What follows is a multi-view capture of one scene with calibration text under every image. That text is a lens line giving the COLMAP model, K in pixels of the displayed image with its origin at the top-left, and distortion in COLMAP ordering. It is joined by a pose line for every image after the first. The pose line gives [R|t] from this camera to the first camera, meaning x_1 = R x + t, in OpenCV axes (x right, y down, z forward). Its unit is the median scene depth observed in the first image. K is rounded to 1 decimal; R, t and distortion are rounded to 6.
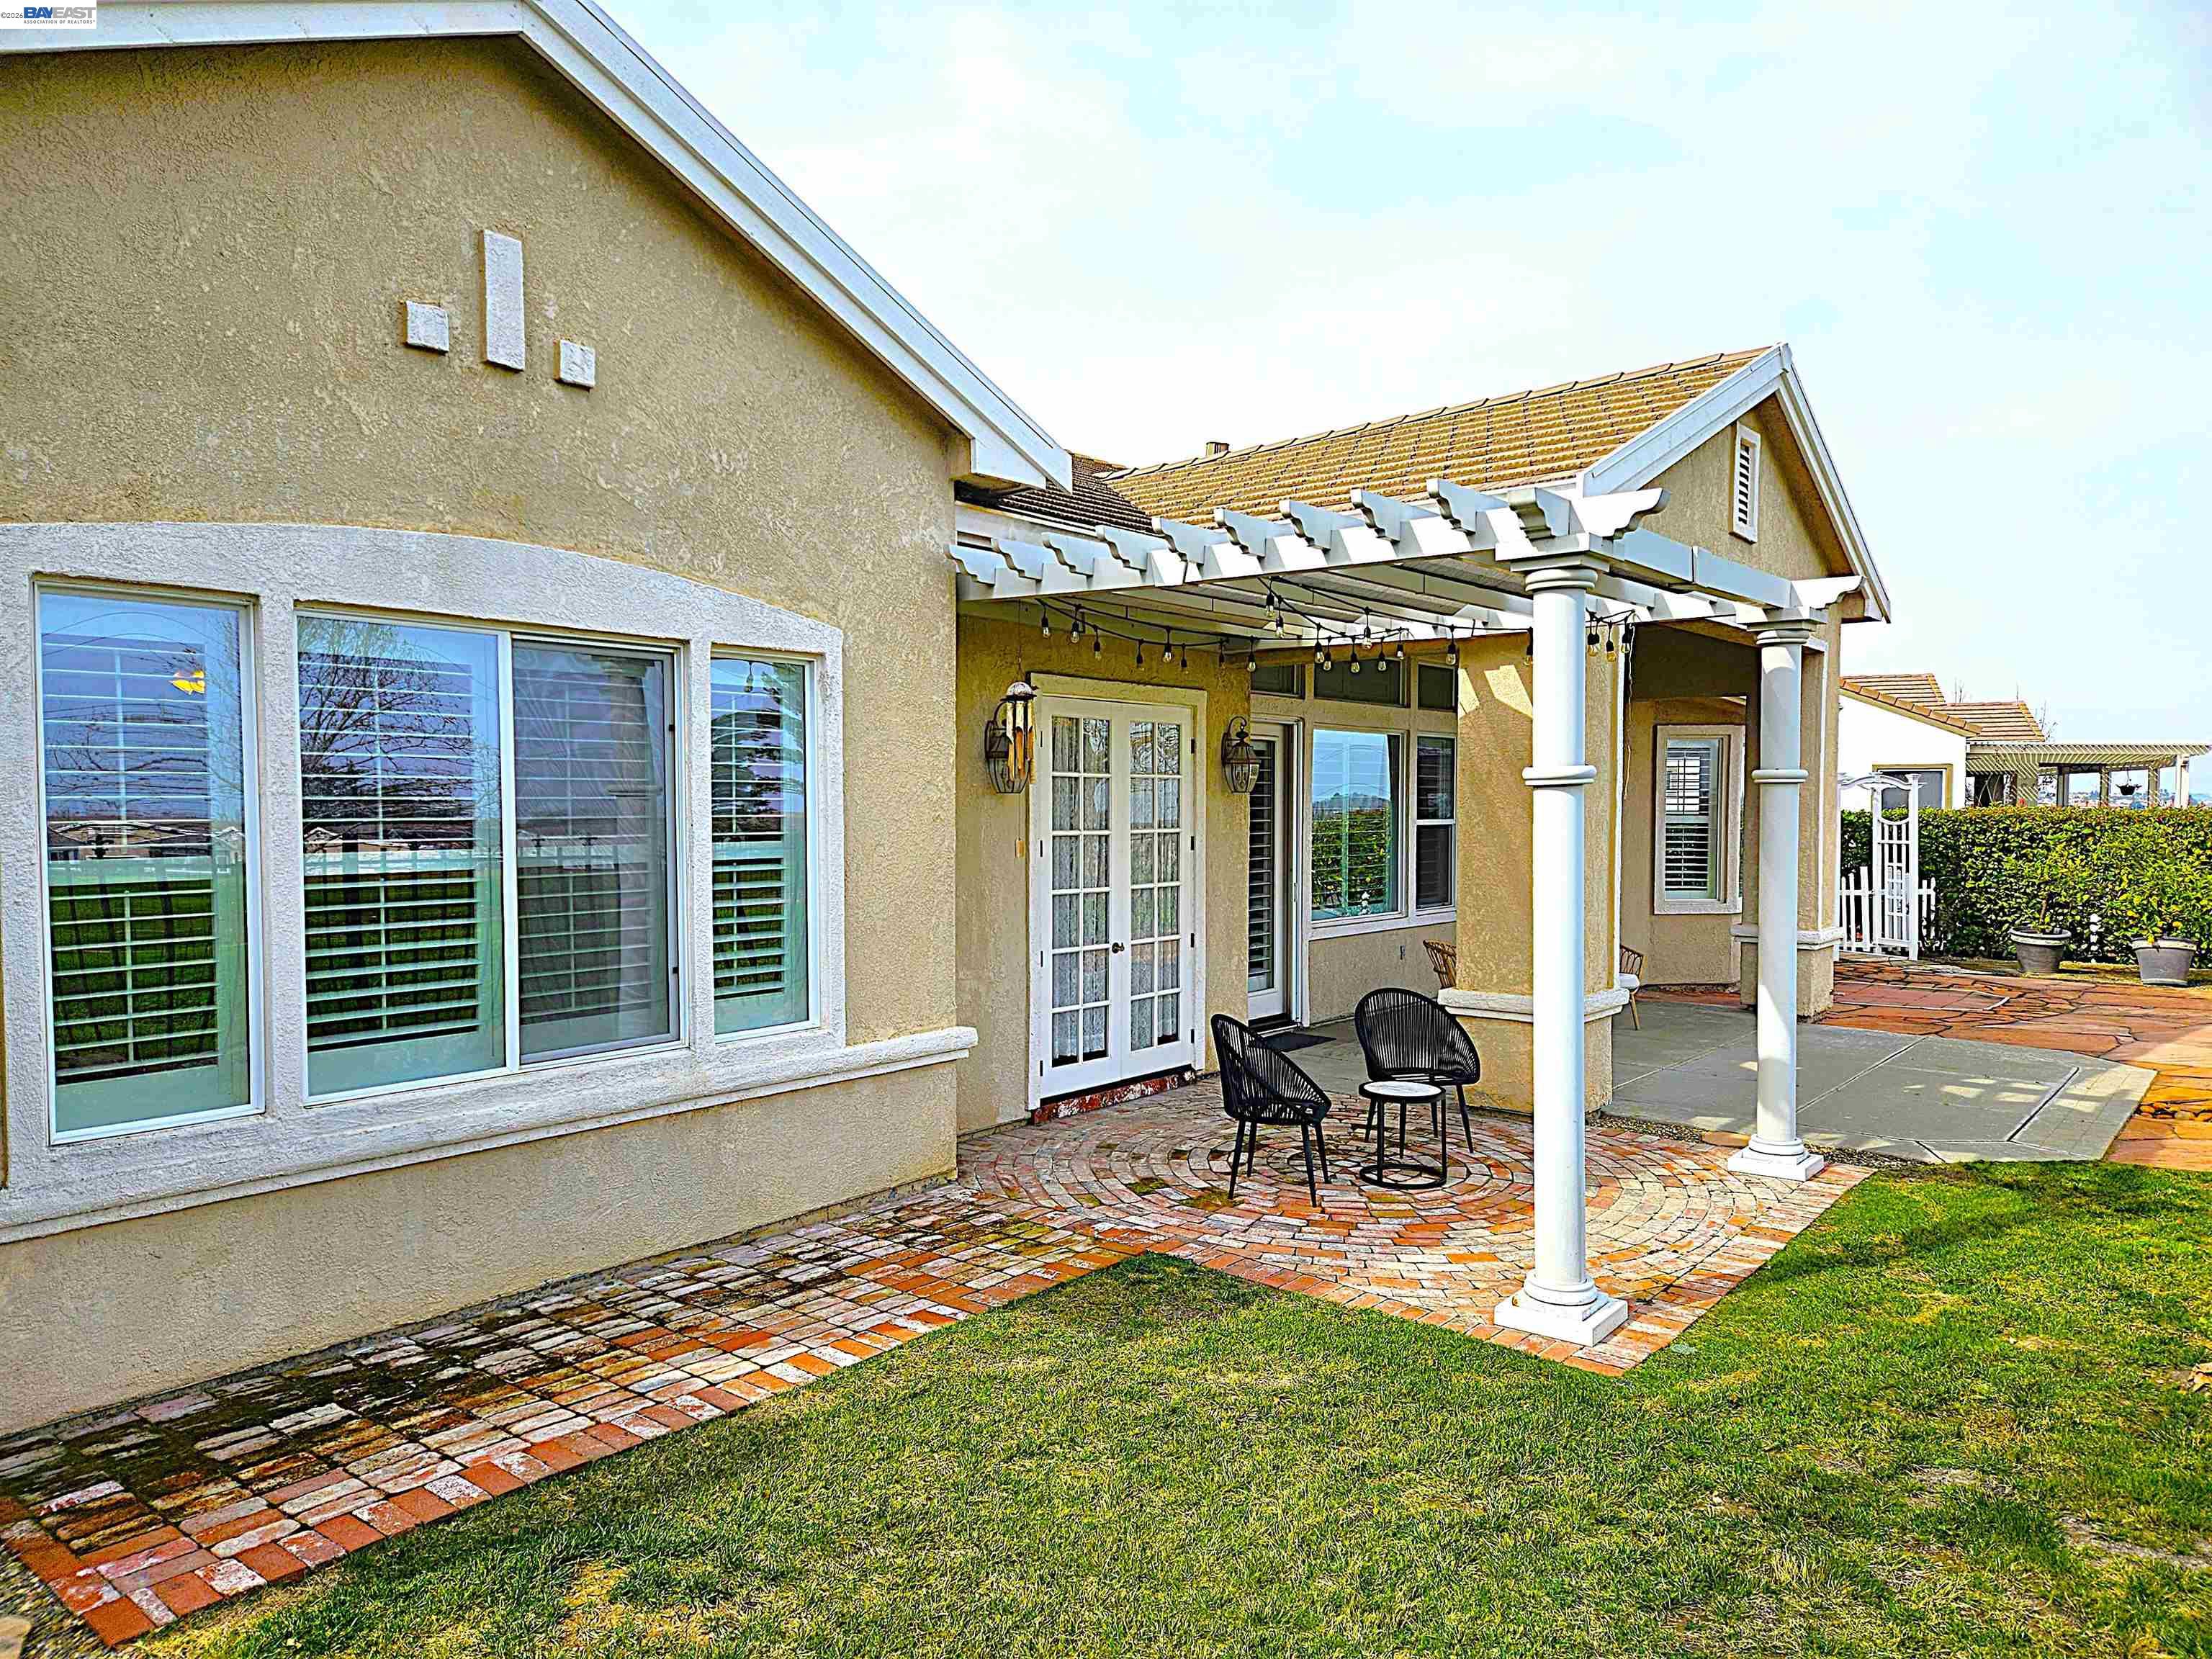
lens RADIAL K [[1473.3, 0, 1091.8], [0, 1473.3, 844.8], [0, 0, 1]] dist [0.049530, -0.046860]
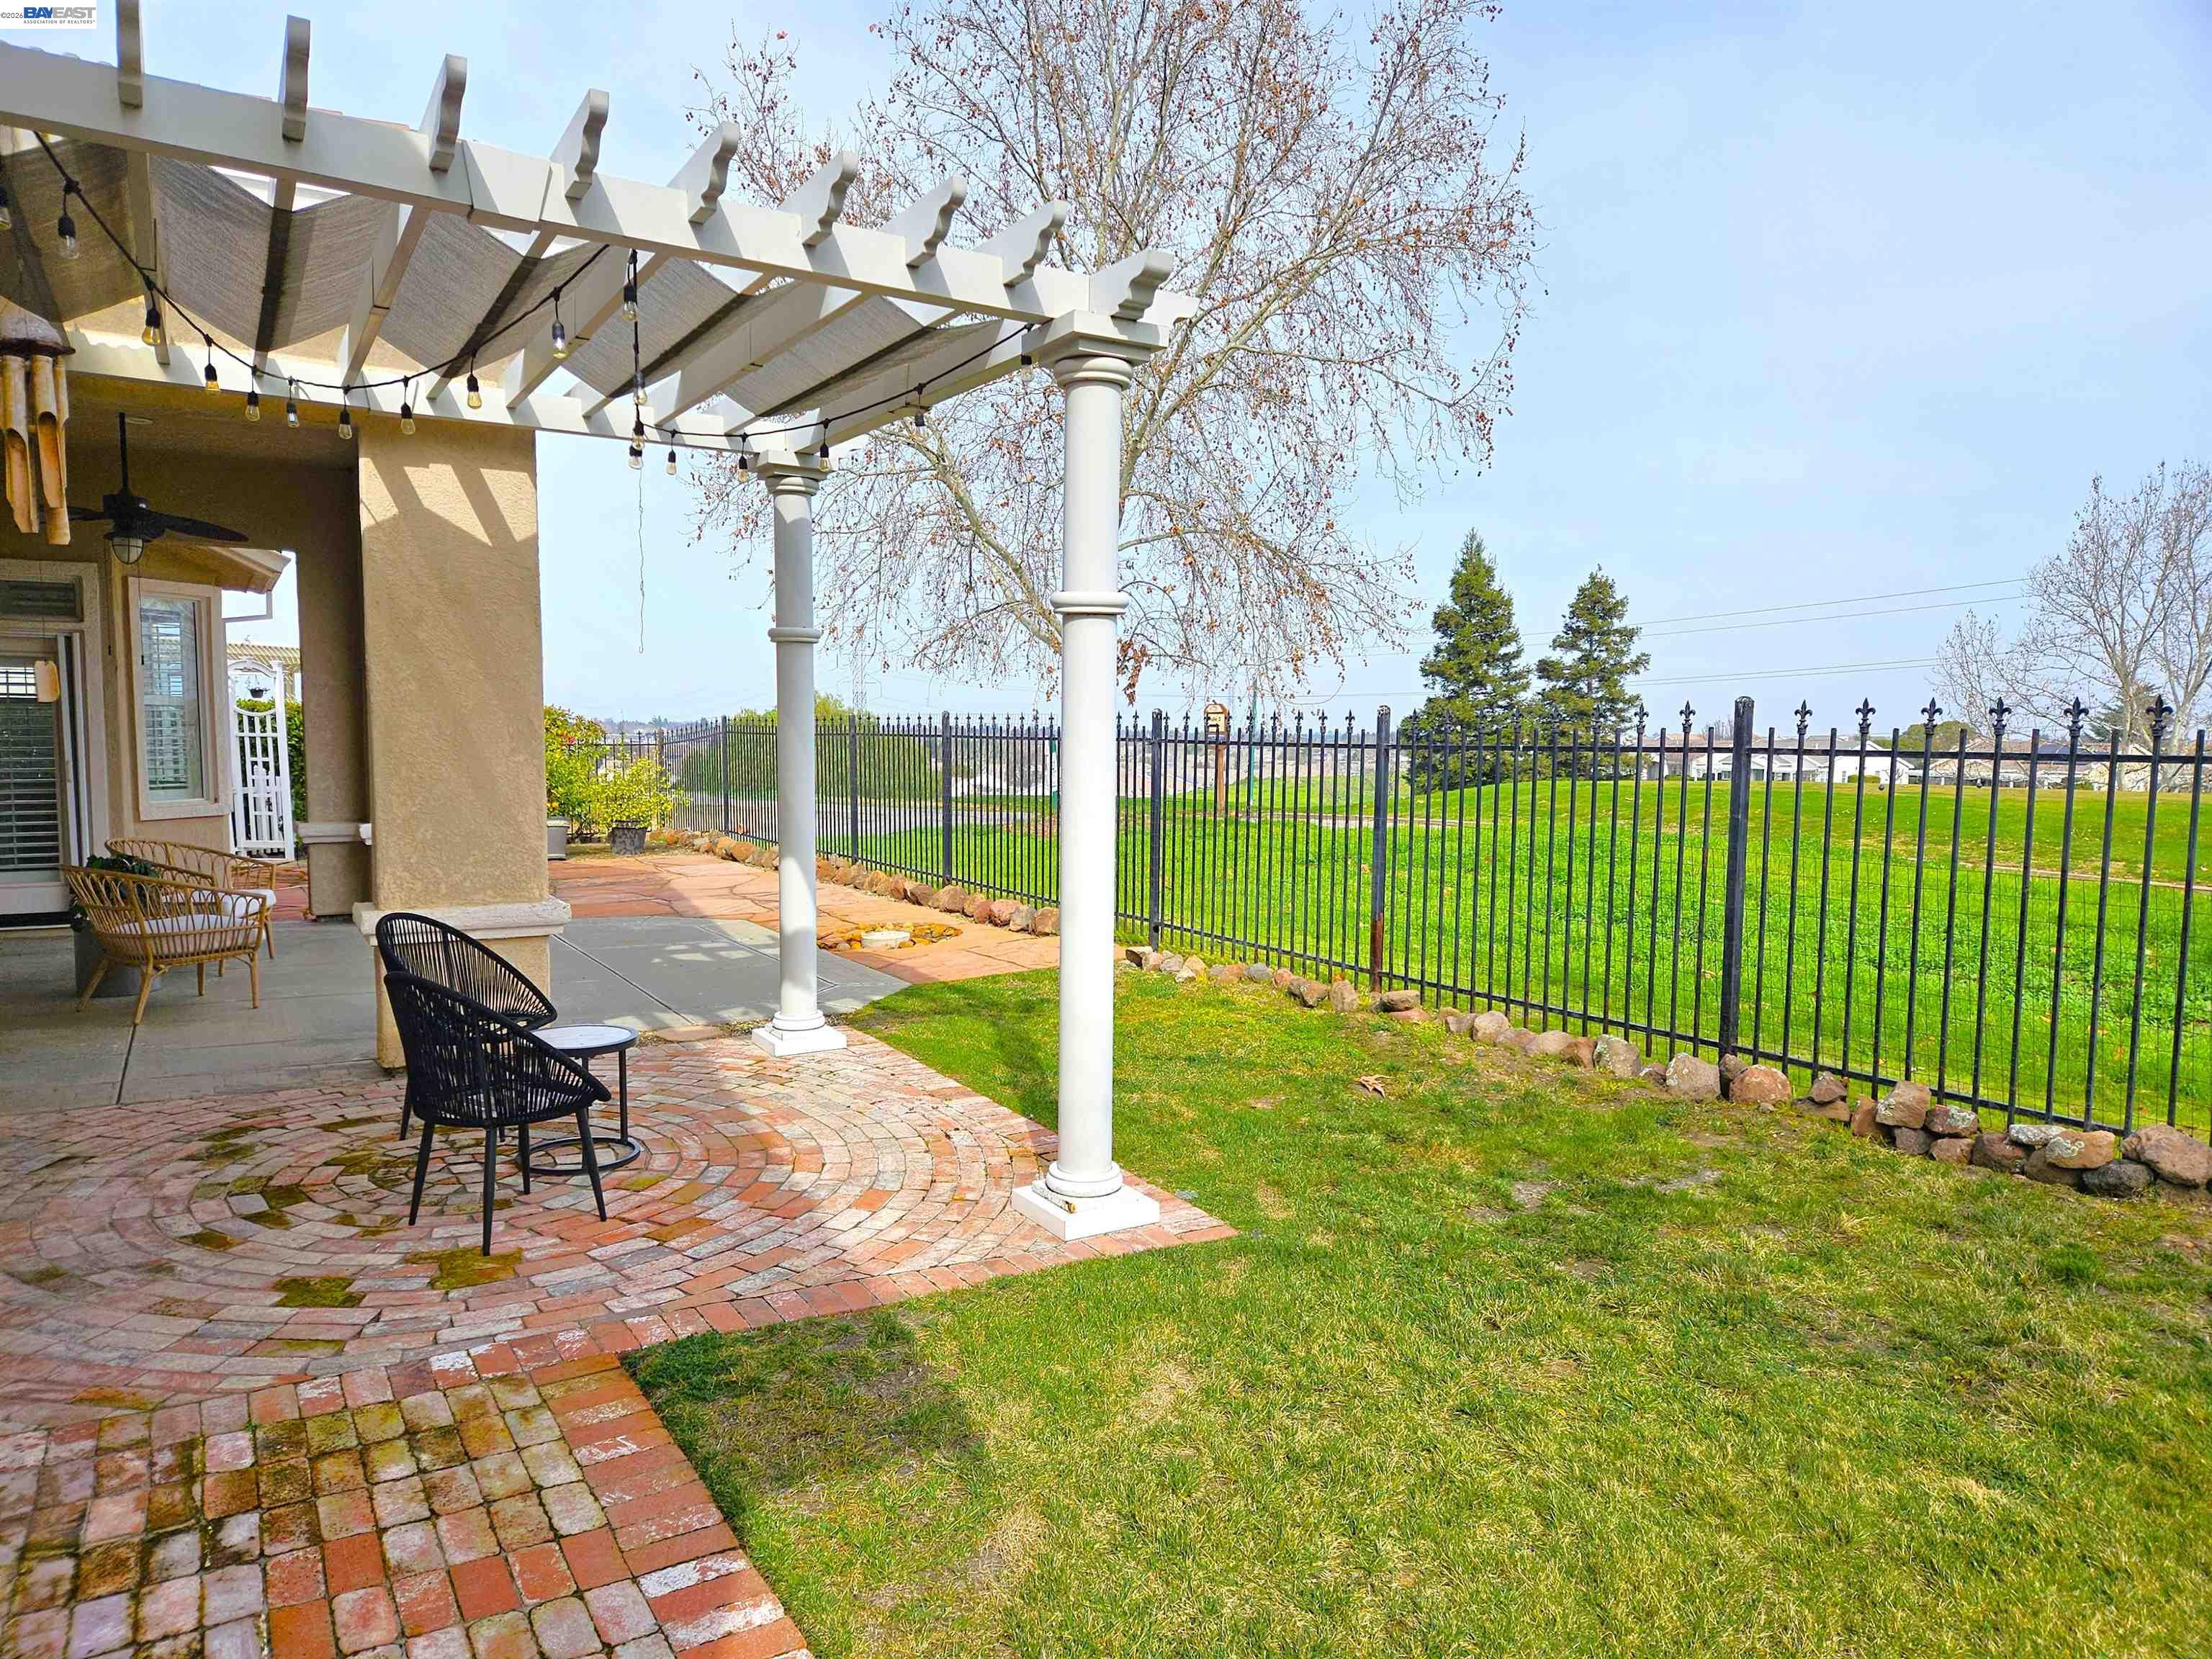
lens RADIAL K [[1473.3, 0, 1091.8], [0, 1473.3, 844.8], [0, 0, 1]] dist [0.049530, -0.046860]
pose [[0.333423, -0.073819, 0.939883, -0.427075], [0.019225, 0.997255, 0.071505, 0.028240], [-0.942581, -0.005772, 0.333926, 0.588488]]
